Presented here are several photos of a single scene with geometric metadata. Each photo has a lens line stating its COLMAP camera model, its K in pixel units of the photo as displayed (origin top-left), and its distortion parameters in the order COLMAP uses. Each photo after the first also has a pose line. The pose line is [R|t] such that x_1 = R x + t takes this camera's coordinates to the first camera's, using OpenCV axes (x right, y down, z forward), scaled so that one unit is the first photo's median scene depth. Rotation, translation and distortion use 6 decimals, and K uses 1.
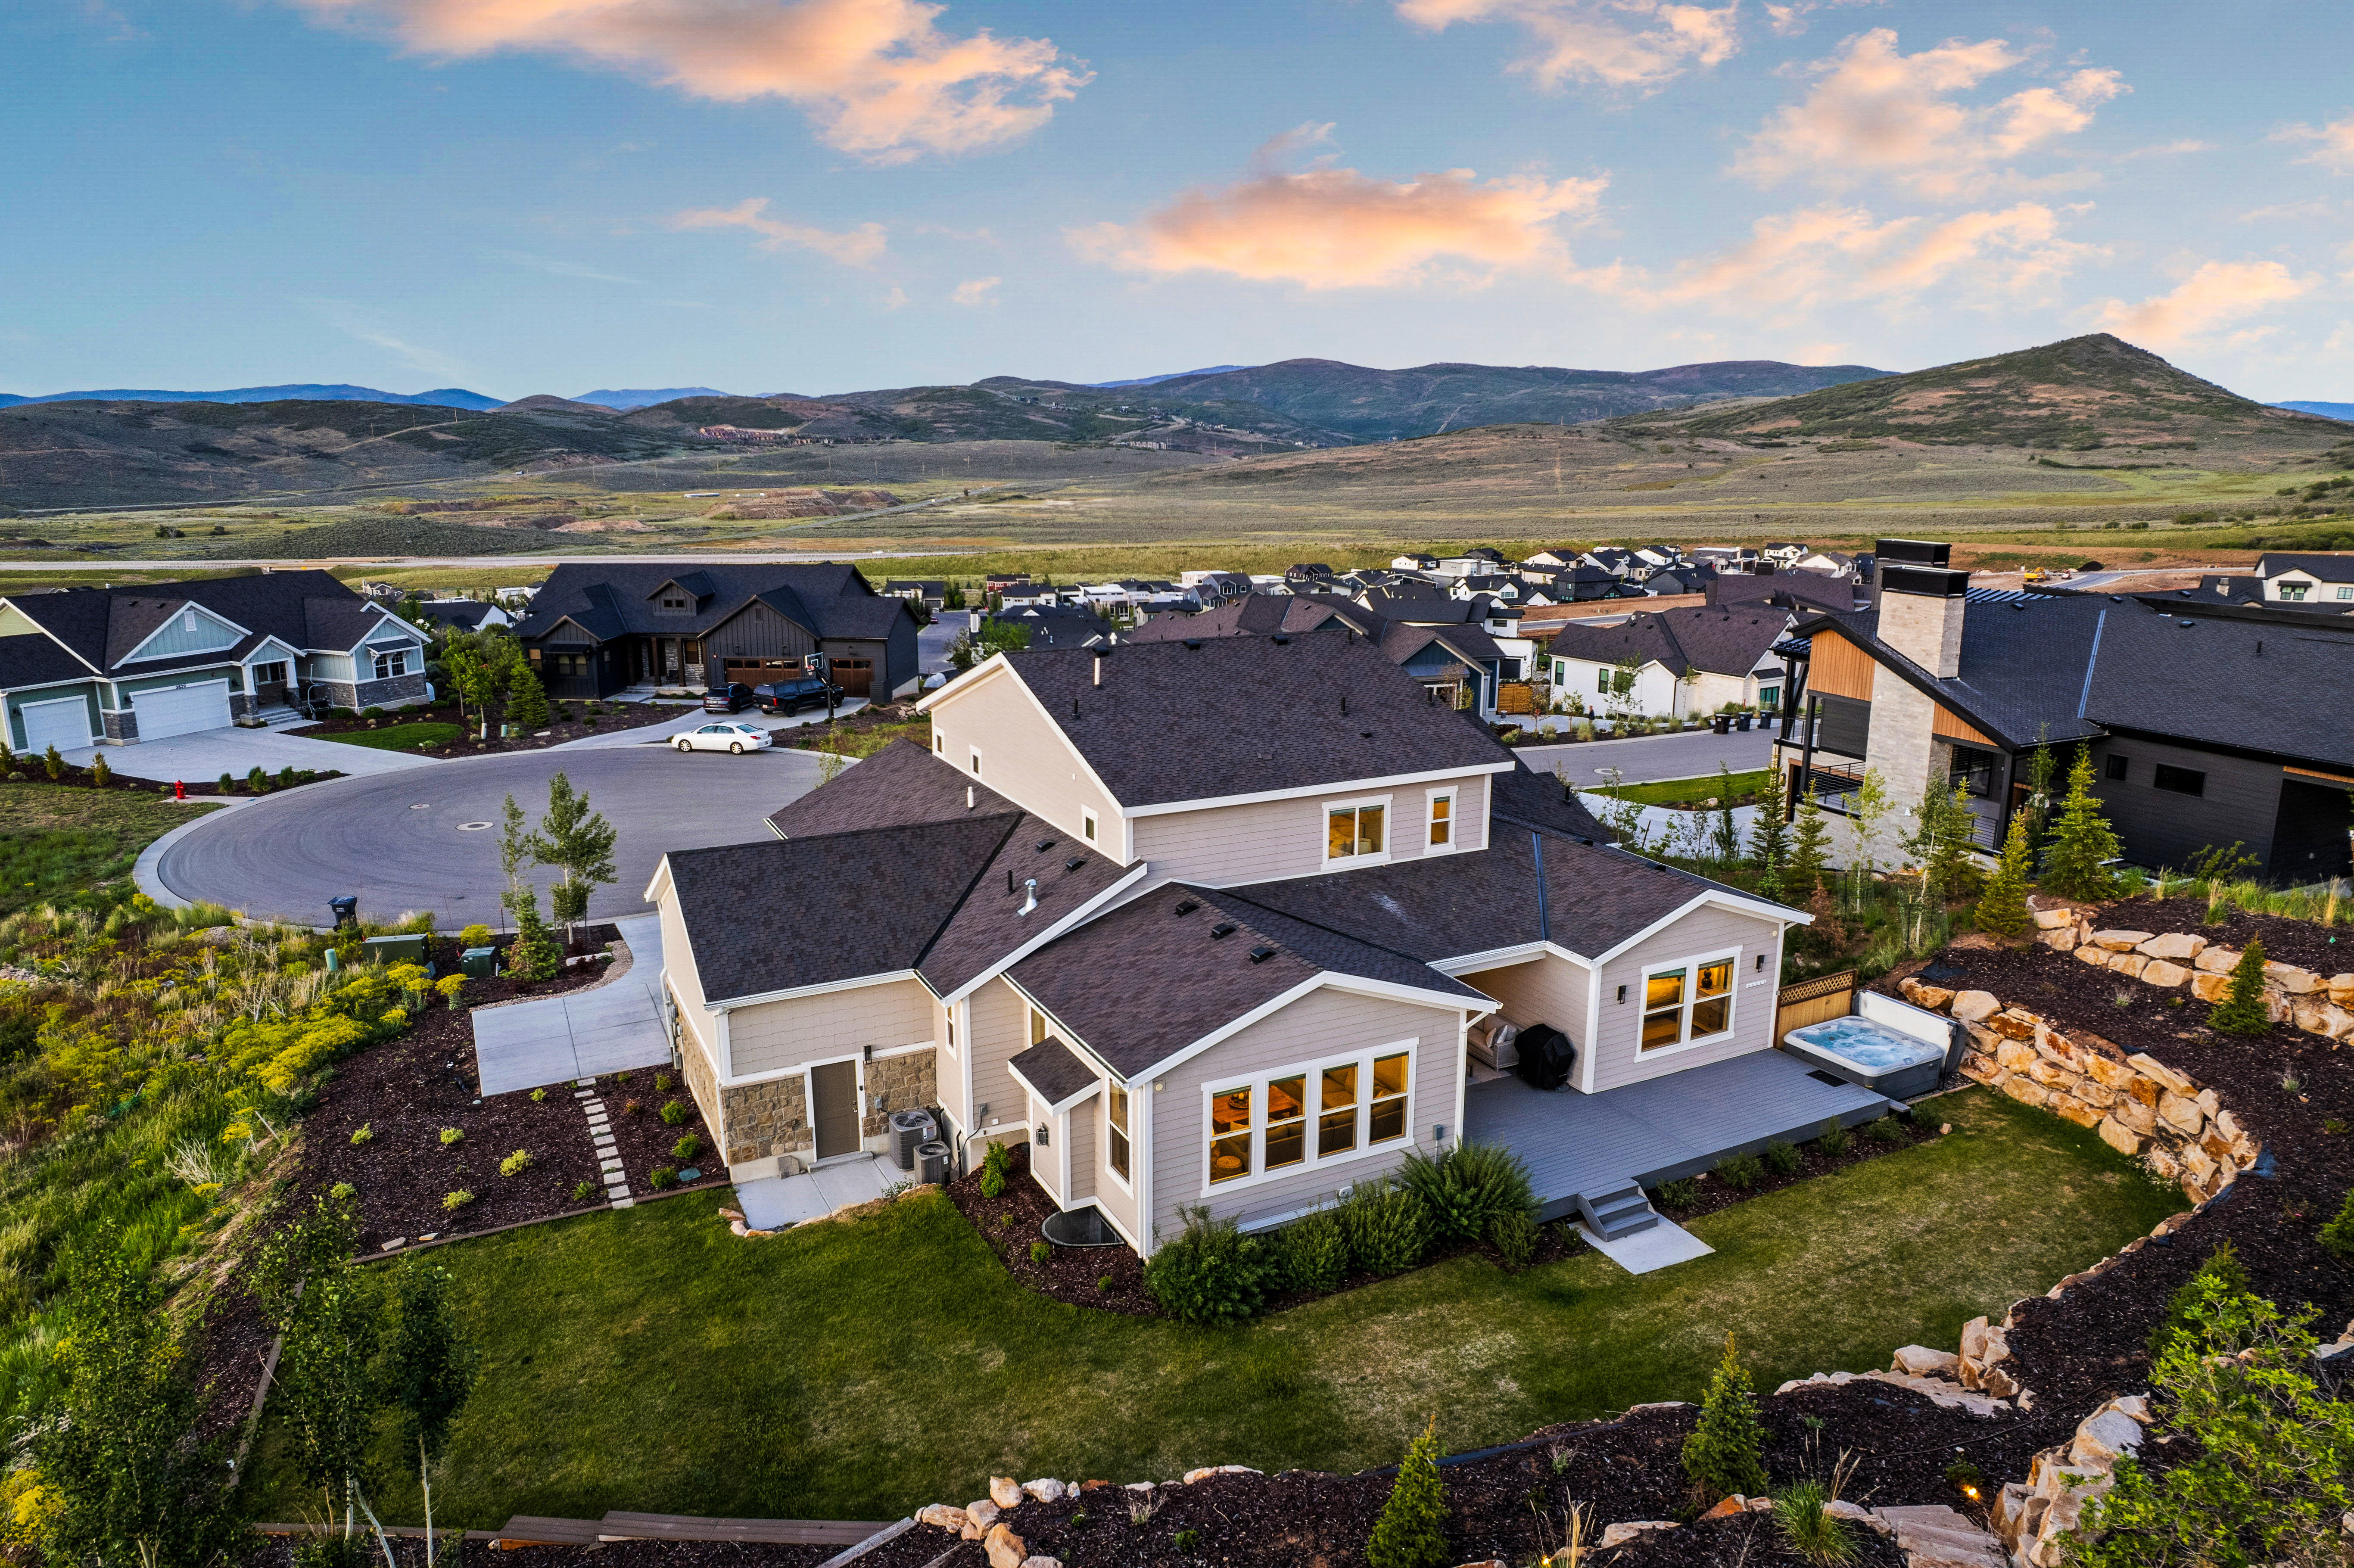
lens RADIAL K [[1516.3, 0, 1184.6], [0, 1516.3, 775.9], [0, 0, 1]] dist [-0.068816, 0.054563]
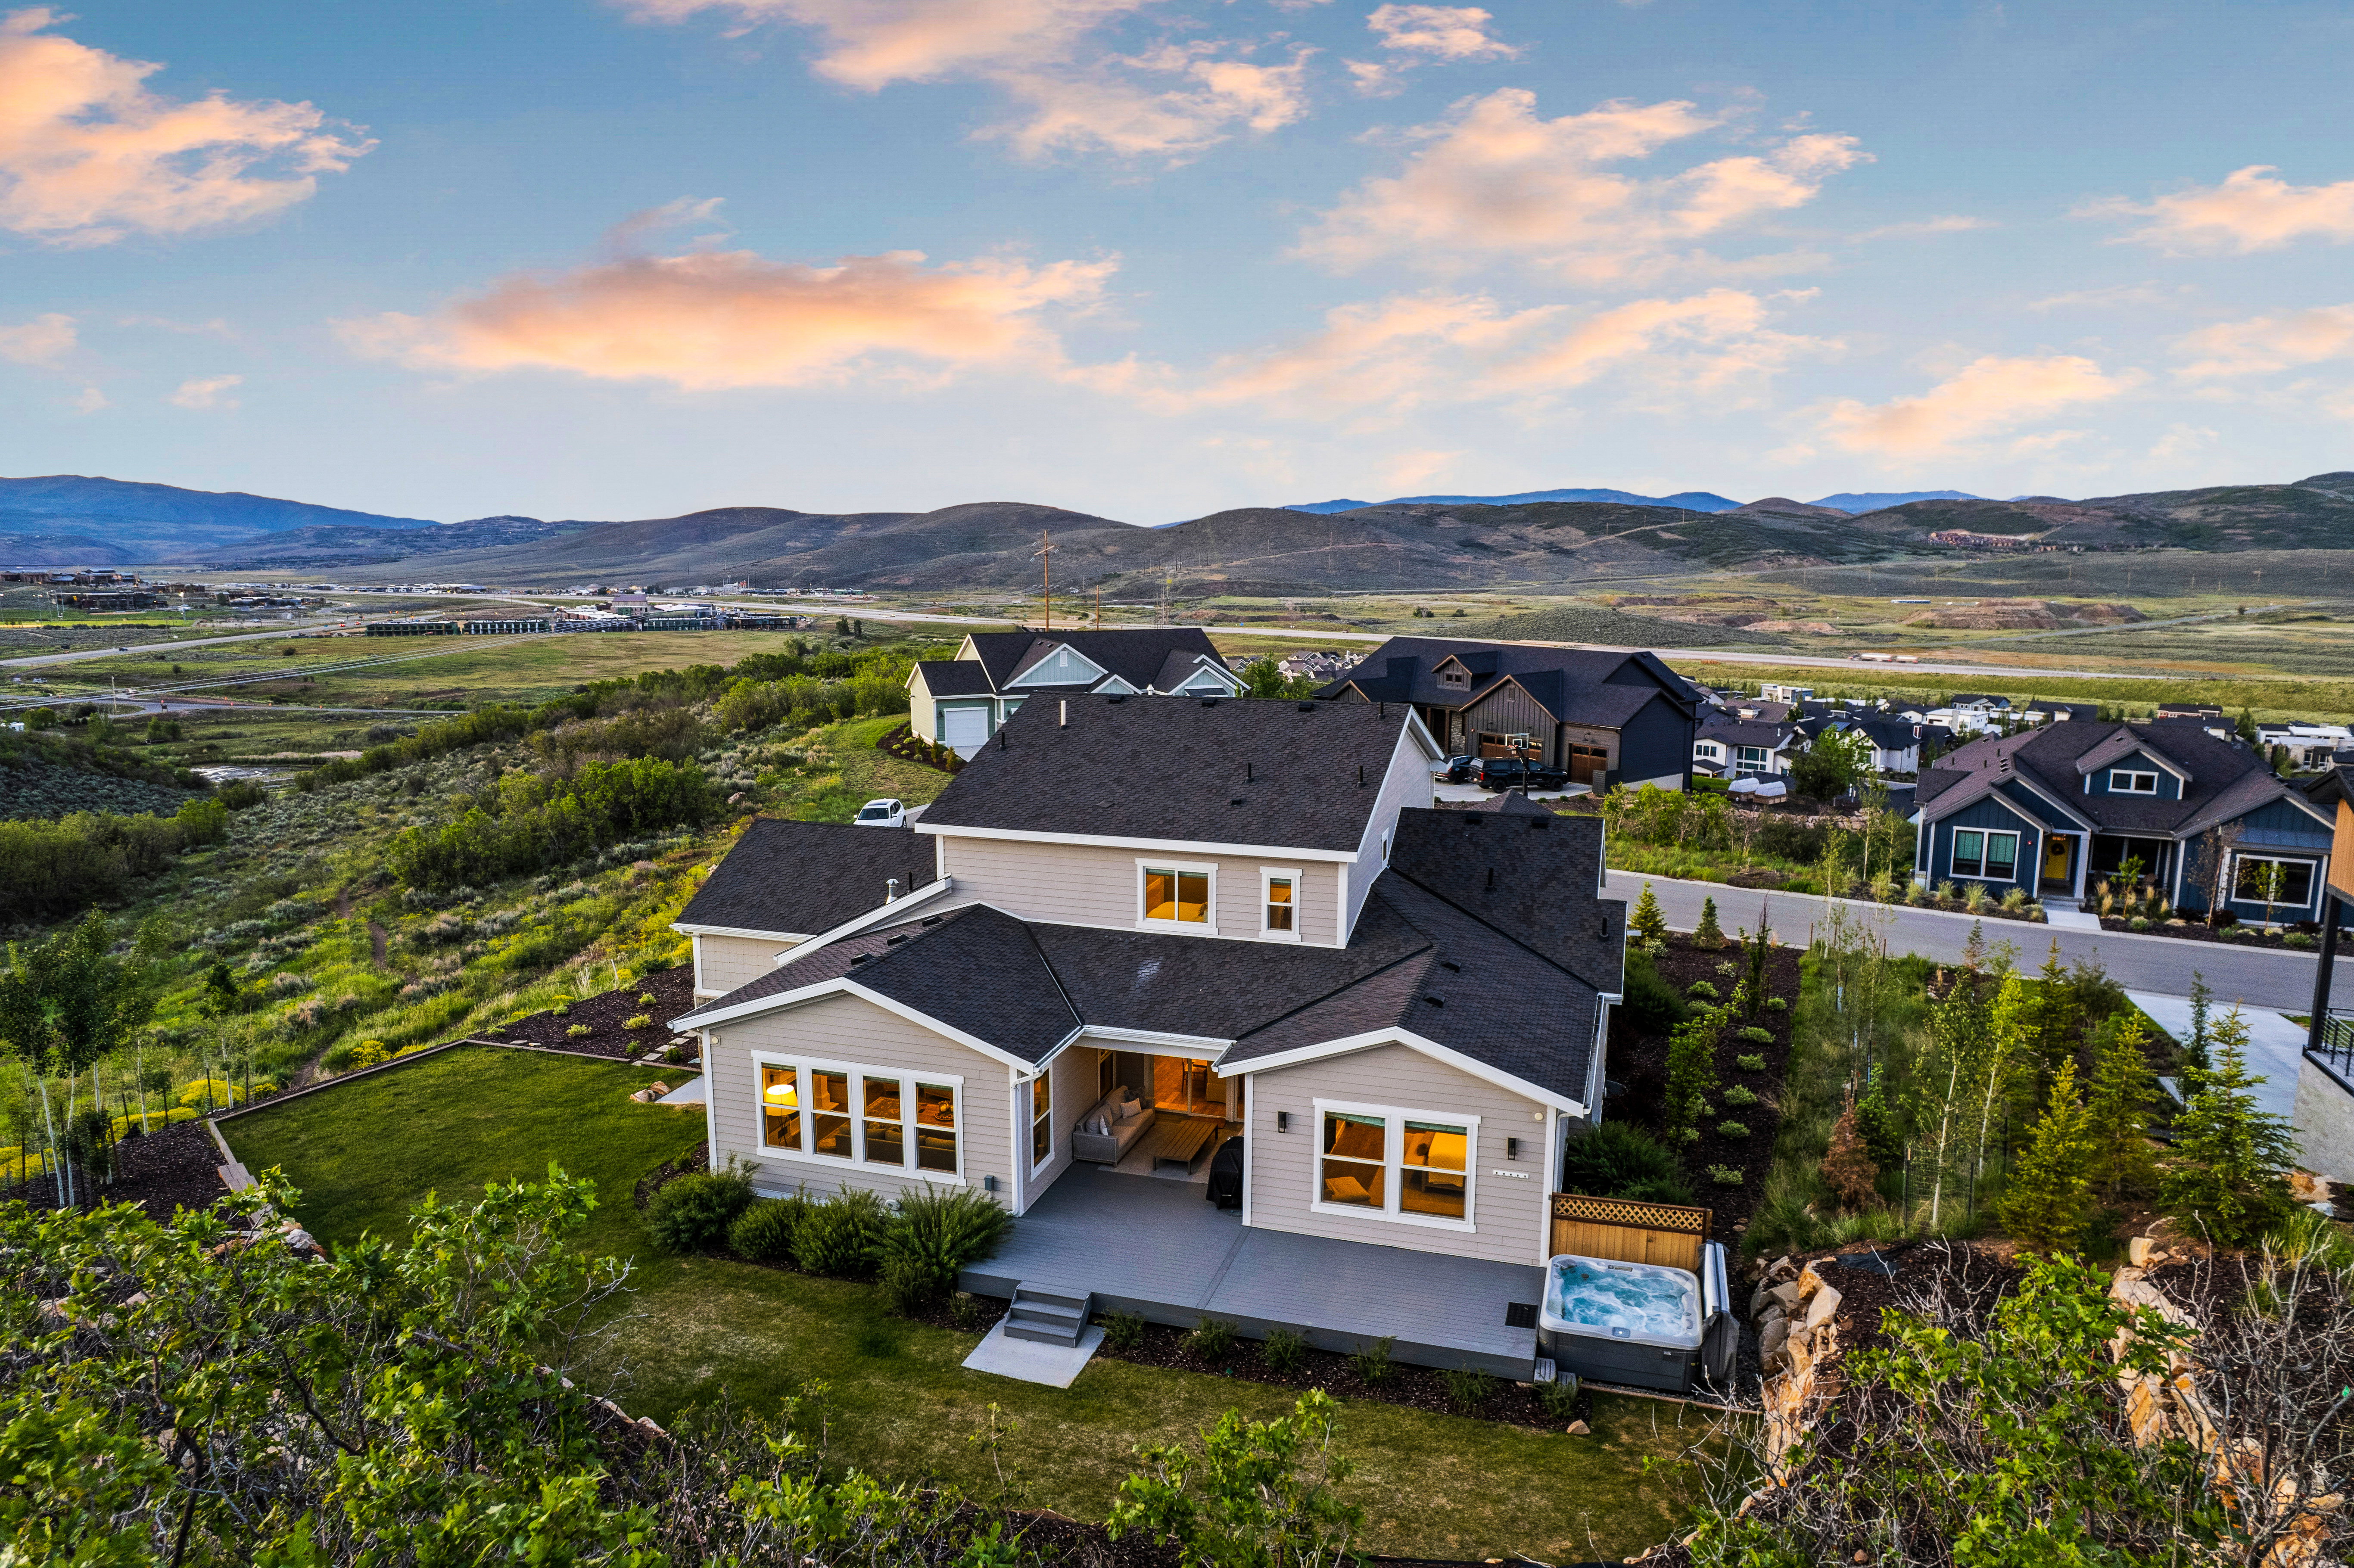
lens RADIAL K [[1516.3, 0, 1169.8], [0, 1516.3, 782.8], [0, 0, 1]] dist [-0.068816, 0.054563]
pose [[0.709573, 0.115186, -0.695153, 0.308994], [-0.157957, 0.987443, 0.002384, -0.014298], [0.686699, 0.108113, 0.718858, 0.118784]]
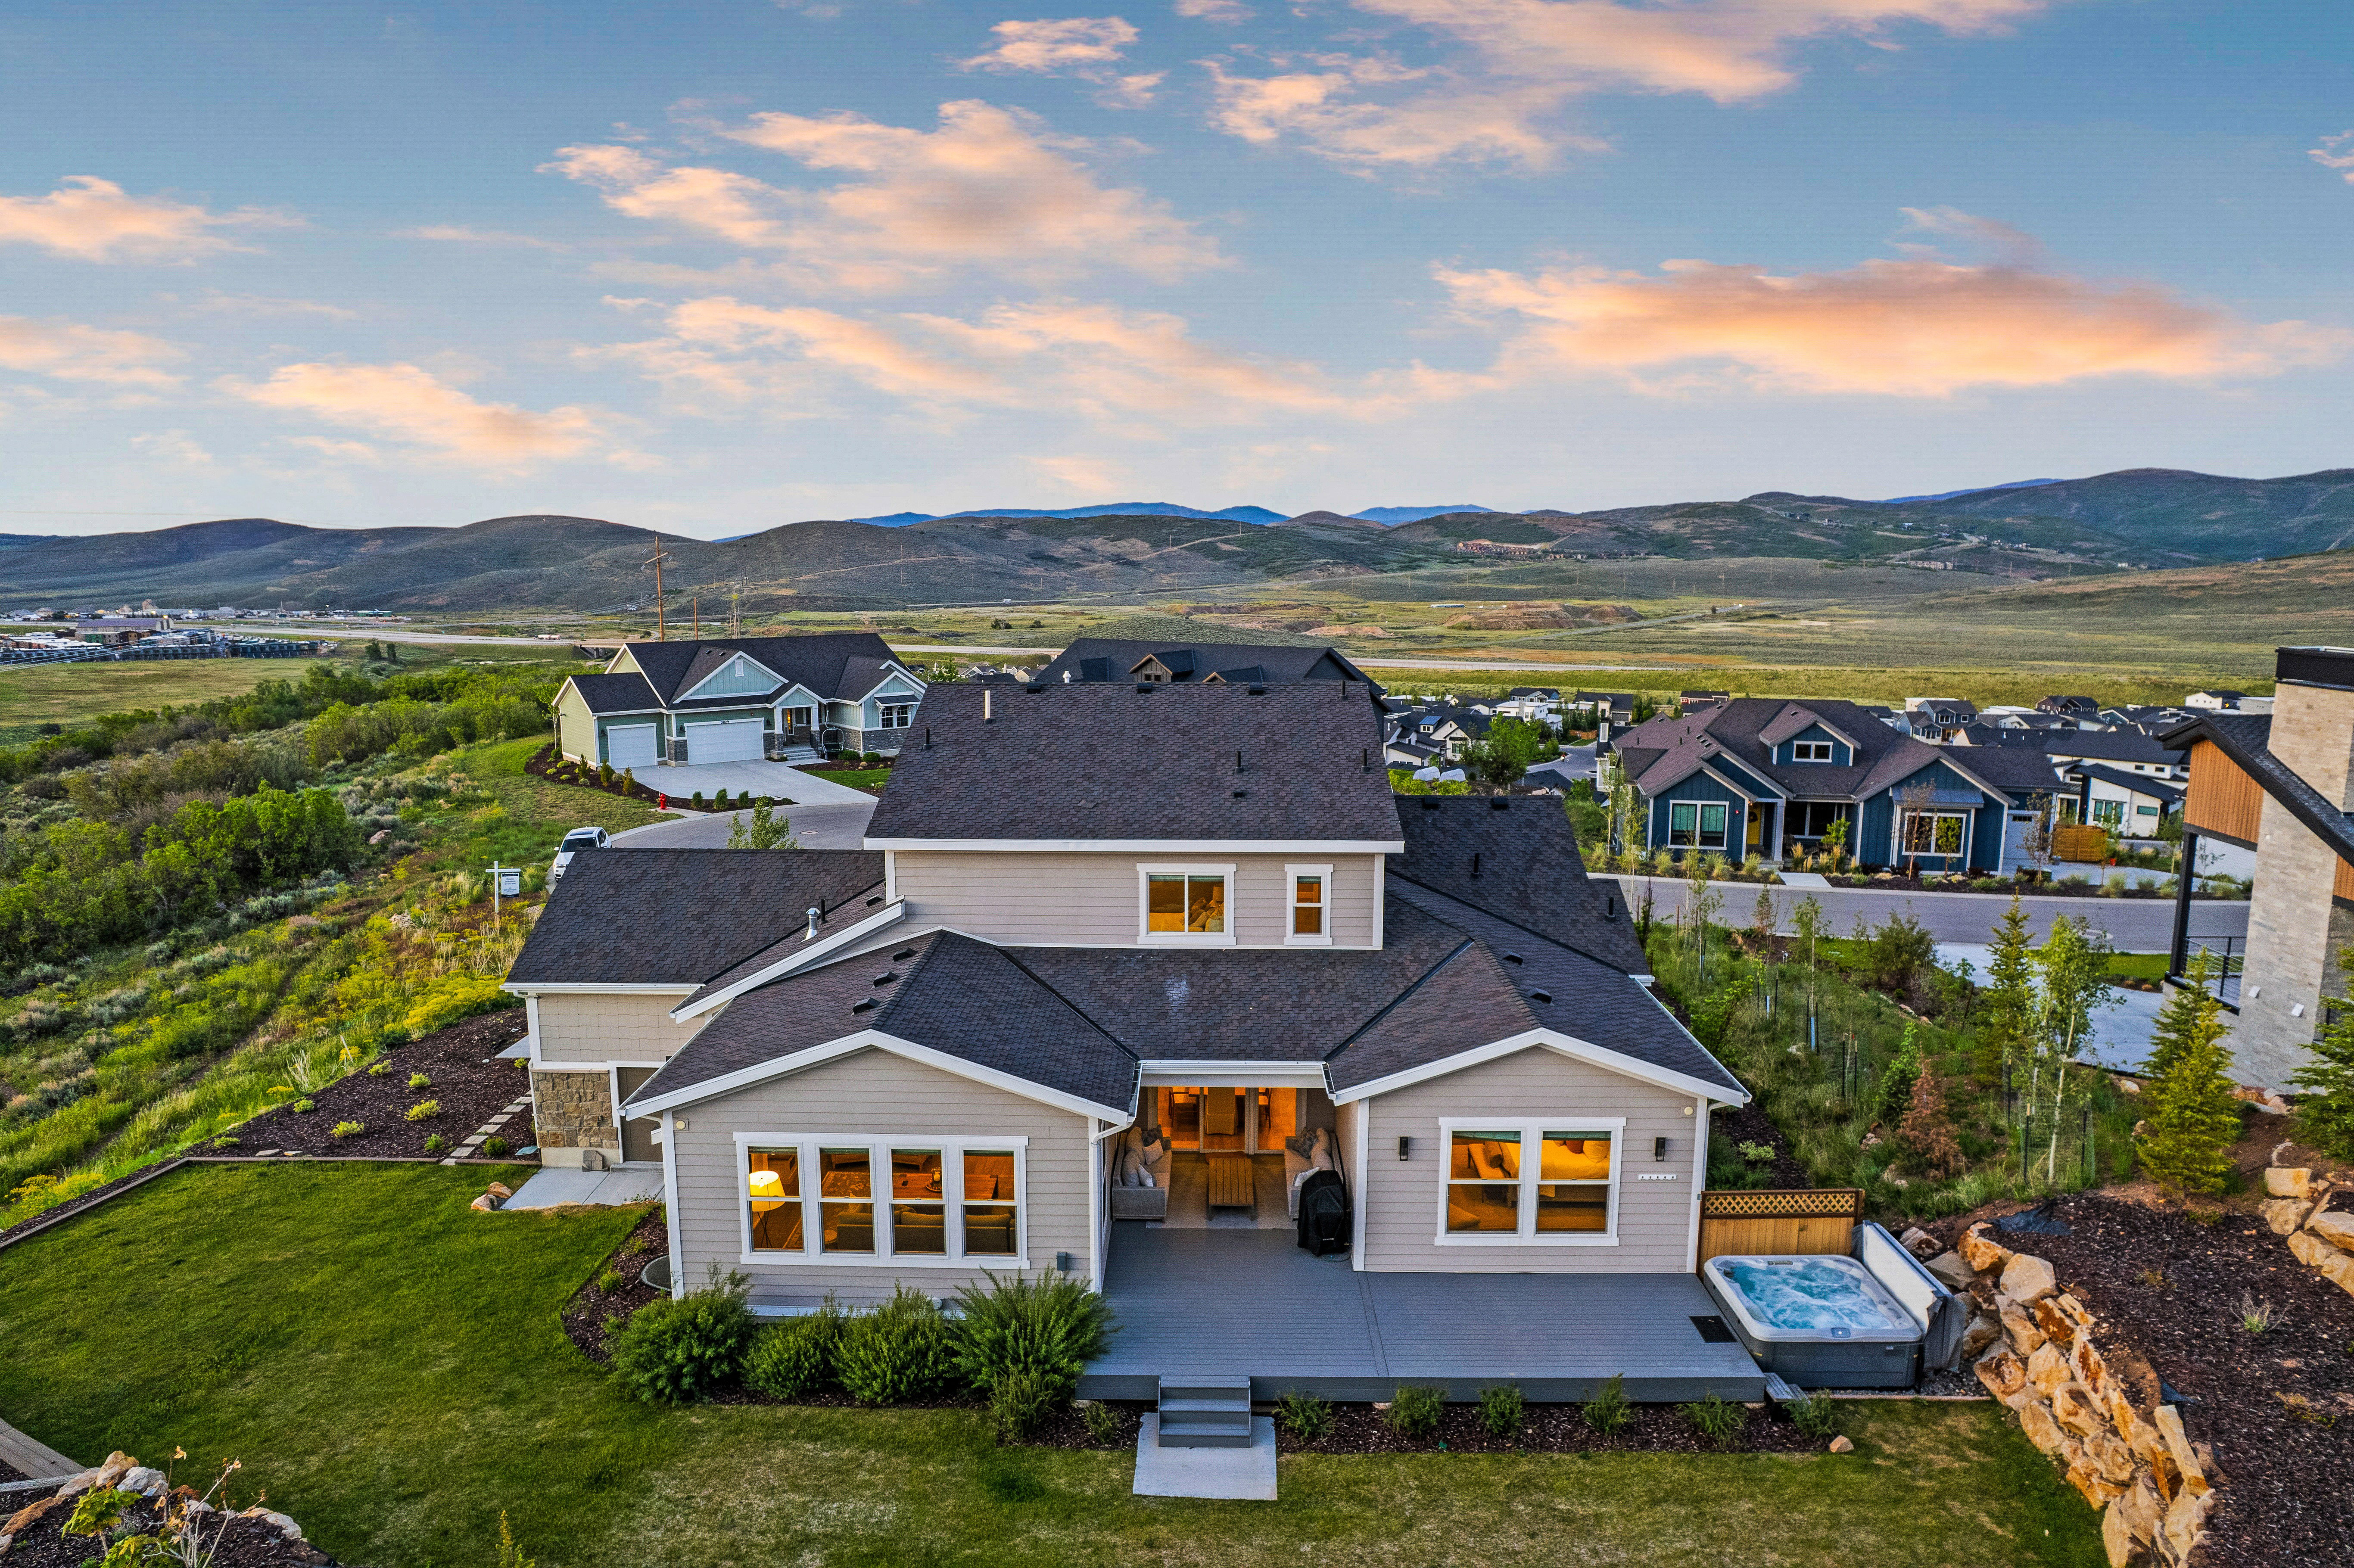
lens RADIAL K [[1516.3, 0, 1174.4], [0, 1516.3, 783.9], [0, 0, 1]] dist [-0.068816, 0.054563]
pose [[0.879588, 0.073447, -0.470033, 0.200054], [-0.106040, 0.993423, -0.043205, 0.003053], [0.463769, 0.087844, 0.881591, 0.098604]]
